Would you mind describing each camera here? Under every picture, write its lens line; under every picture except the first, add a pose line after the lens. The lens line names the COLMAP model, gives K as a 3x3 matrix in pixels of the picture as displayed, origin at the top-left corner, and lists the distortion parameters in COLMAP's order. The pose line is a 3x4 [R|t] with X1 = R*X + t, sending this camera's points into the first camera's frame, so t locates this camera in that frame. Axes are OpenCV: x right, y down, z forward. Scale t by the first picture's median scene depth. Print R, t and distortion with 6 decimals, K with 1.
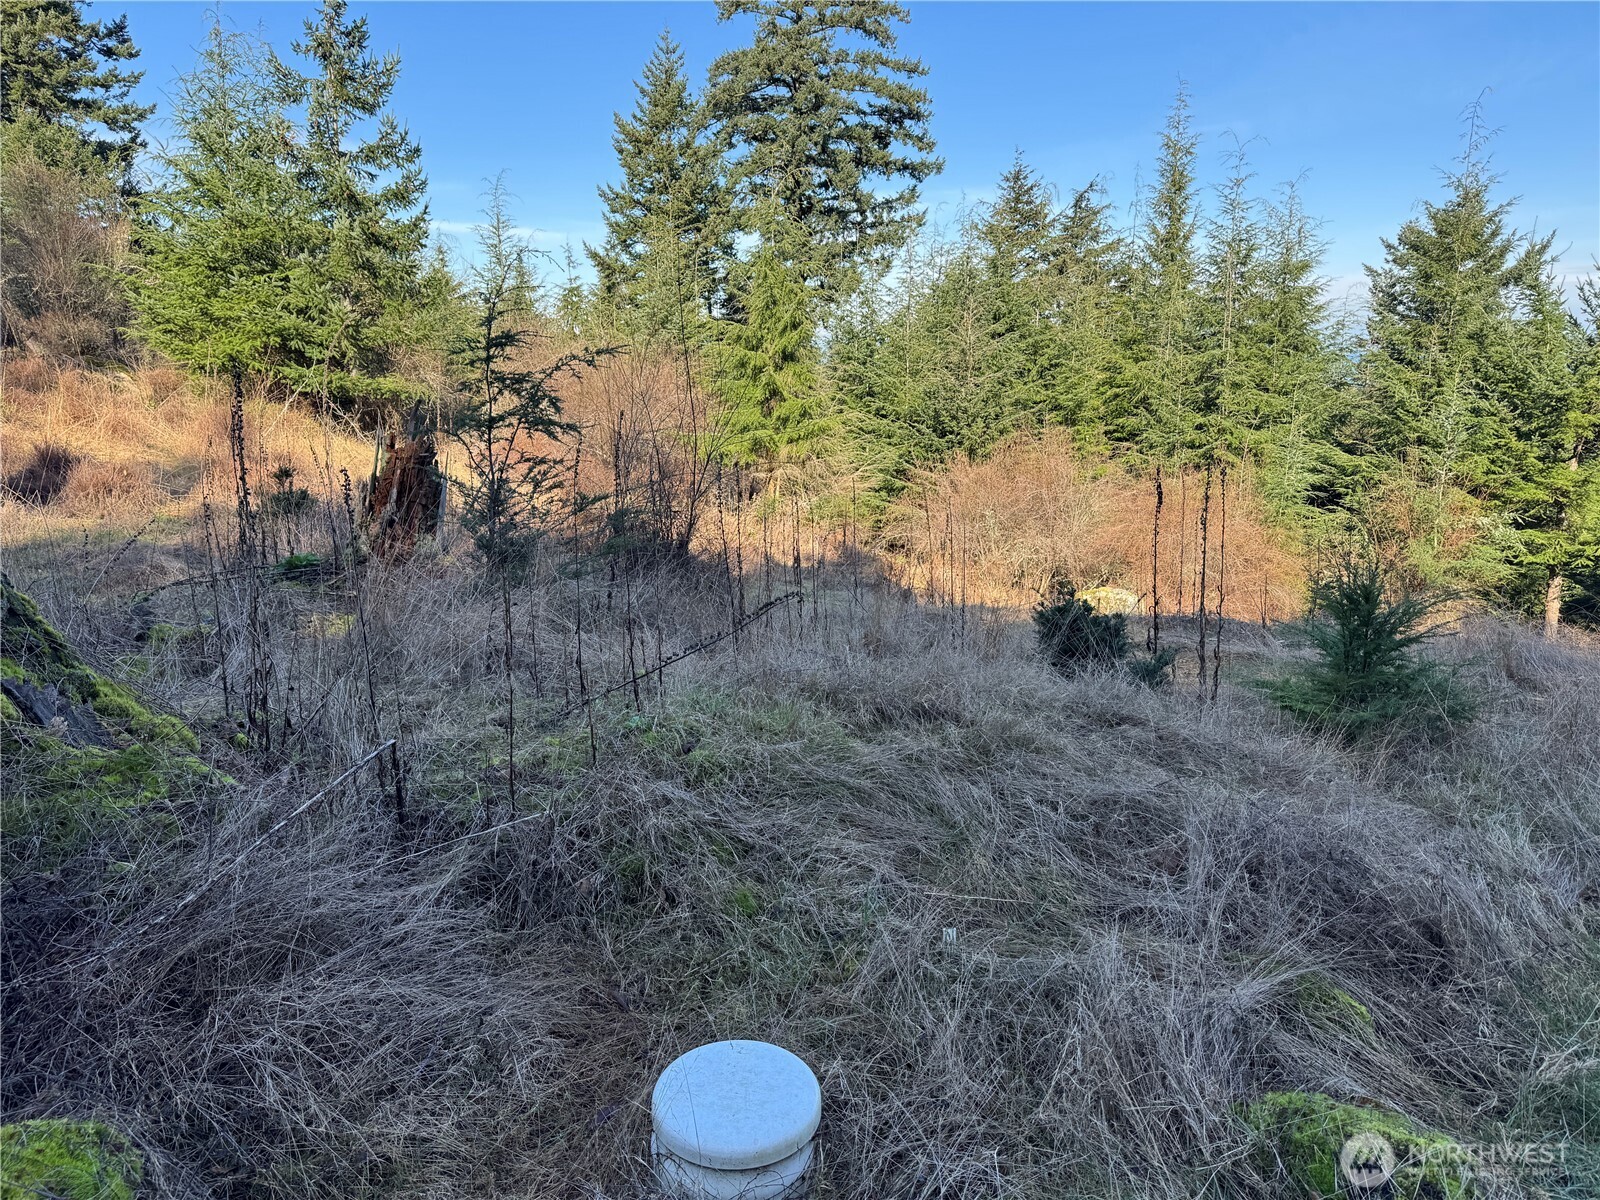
lens RADIAL K [[1111.0, 0, 808.6], [0, 1111.0, 601.5], [0, 0, 1]] dist [0.073558, -0.085668]
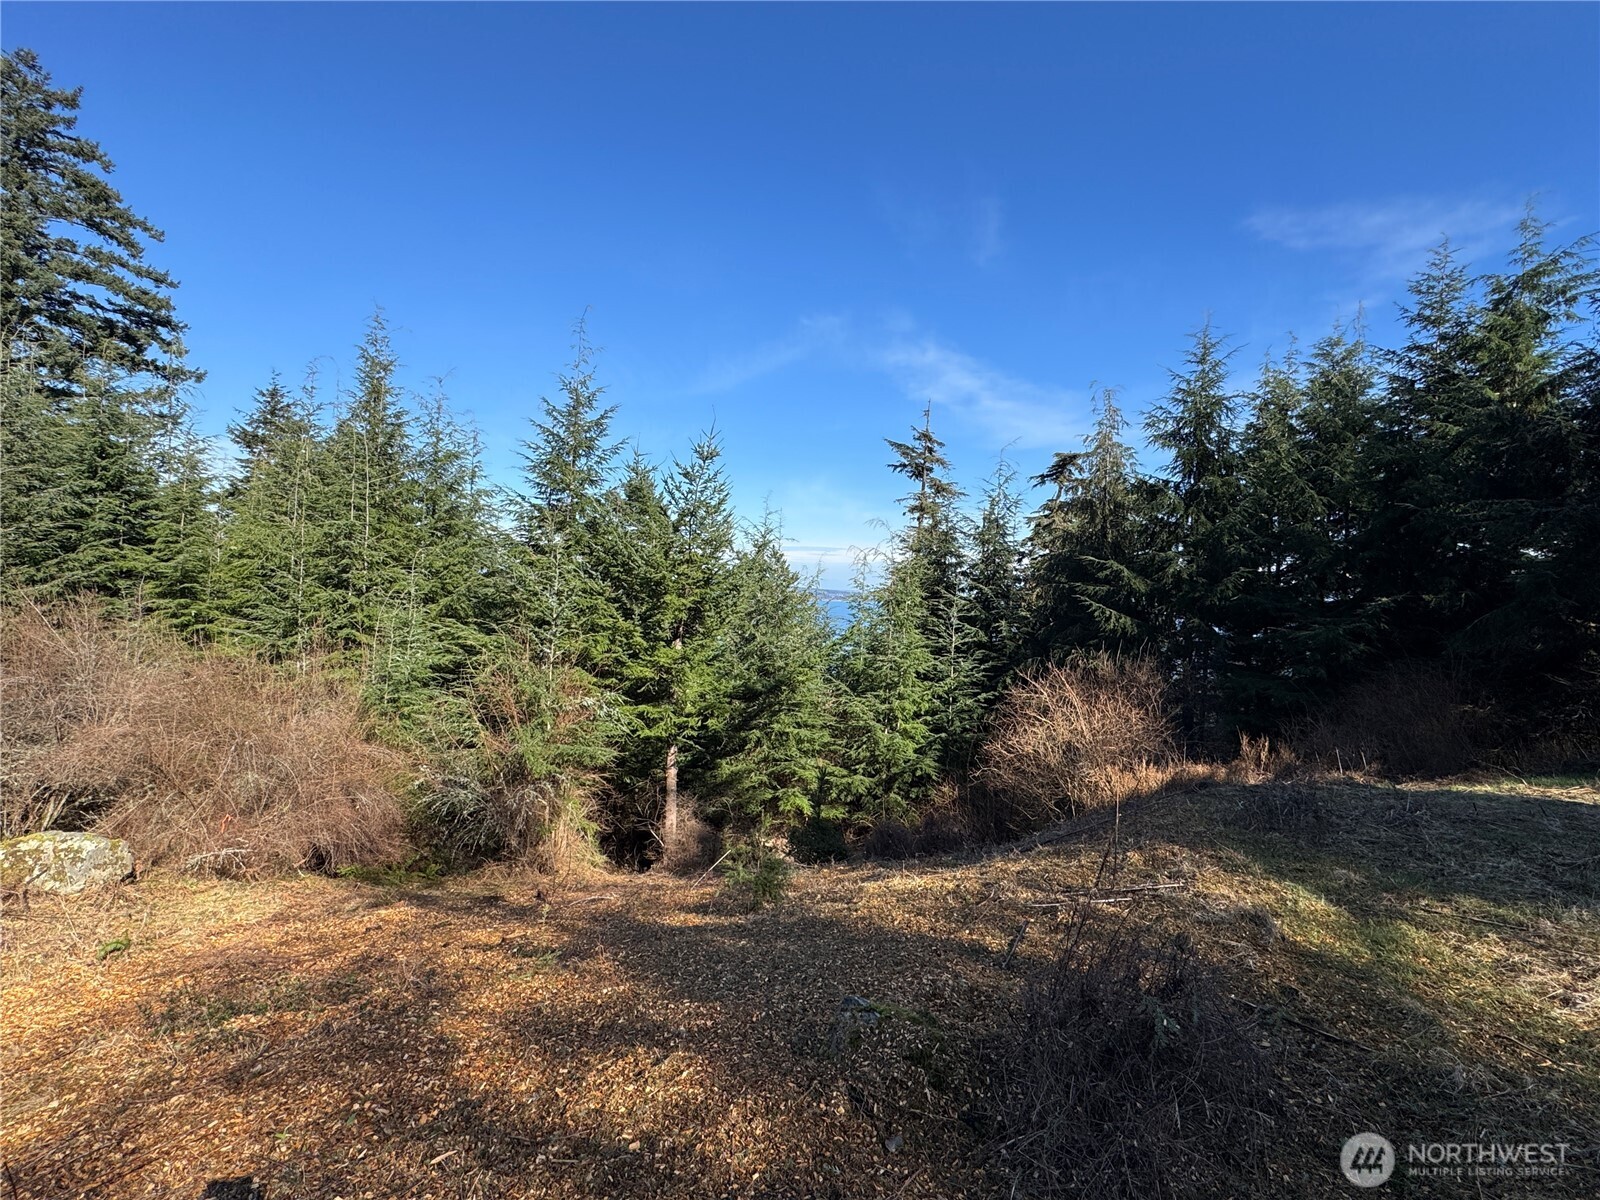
lens RADIAL K [[742.6, 0, 802.5], [0, 742.6, 599.0], [0, 0, 1]] dist [-0.005164, 0.000548]
pose [[0.766049, 0.039775, 0.641550, 0.288998], [0.084195, 0.983275, -0.161496, -0.034795], [-0.637244, 0.177729, 0.749888, 0.349194]]
